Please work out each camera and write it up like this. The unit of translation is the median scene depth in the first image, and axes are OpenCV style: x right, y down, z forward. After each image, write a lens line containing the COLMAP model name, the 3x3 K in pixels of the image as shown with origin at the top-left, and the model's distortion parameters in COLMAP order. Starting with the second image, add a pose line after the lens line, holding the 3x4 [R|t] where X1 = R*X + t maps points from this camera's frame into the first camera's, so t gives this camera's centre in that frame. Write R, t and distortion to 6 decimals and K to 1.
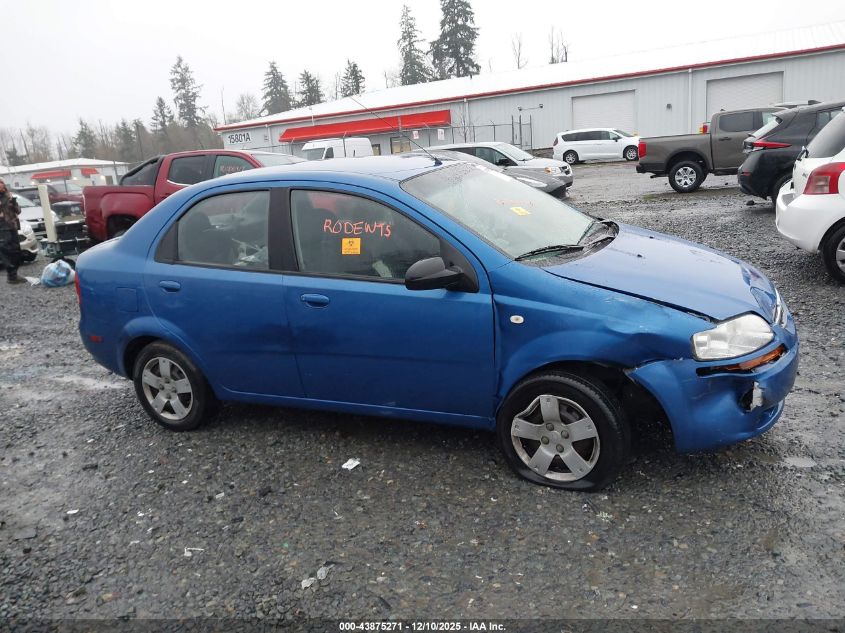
lens RADIAL K [[667.9, 0, 422.5], [0, 667.9, 316.5], [0, 0, 1]] dist [0.046740, -0.059702]
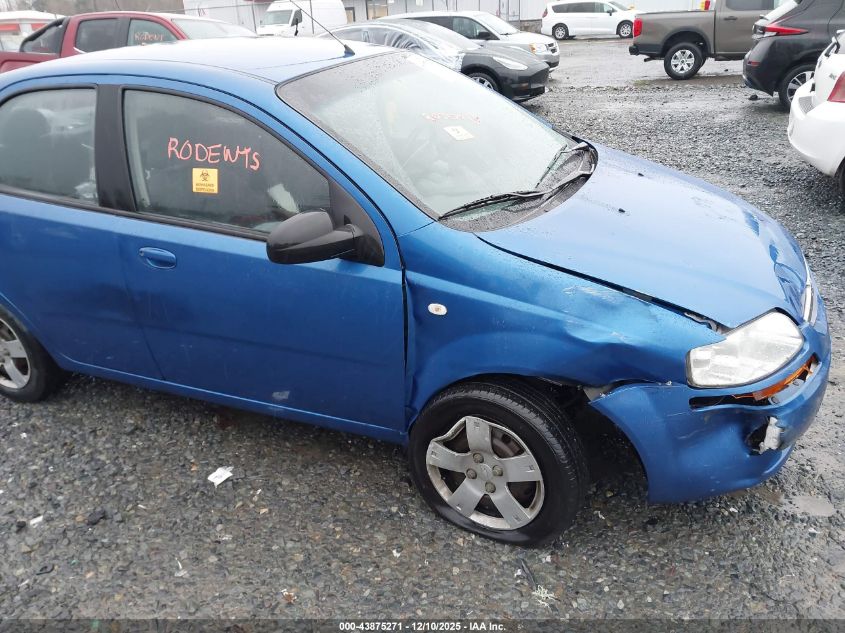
lens RADIAL K [[667.9, 0, 422.5], [0, 667.9, 316.5], [0, 0, 1]] dist [0.046740, -0.059702]
pose [[0.999152, 0.022658, 0.034380, 0.095182], [-0.028381, 0.983920, 0.176343, -0.099710], [-0.029831, -0.177169, 0.983728, 0.302073]]
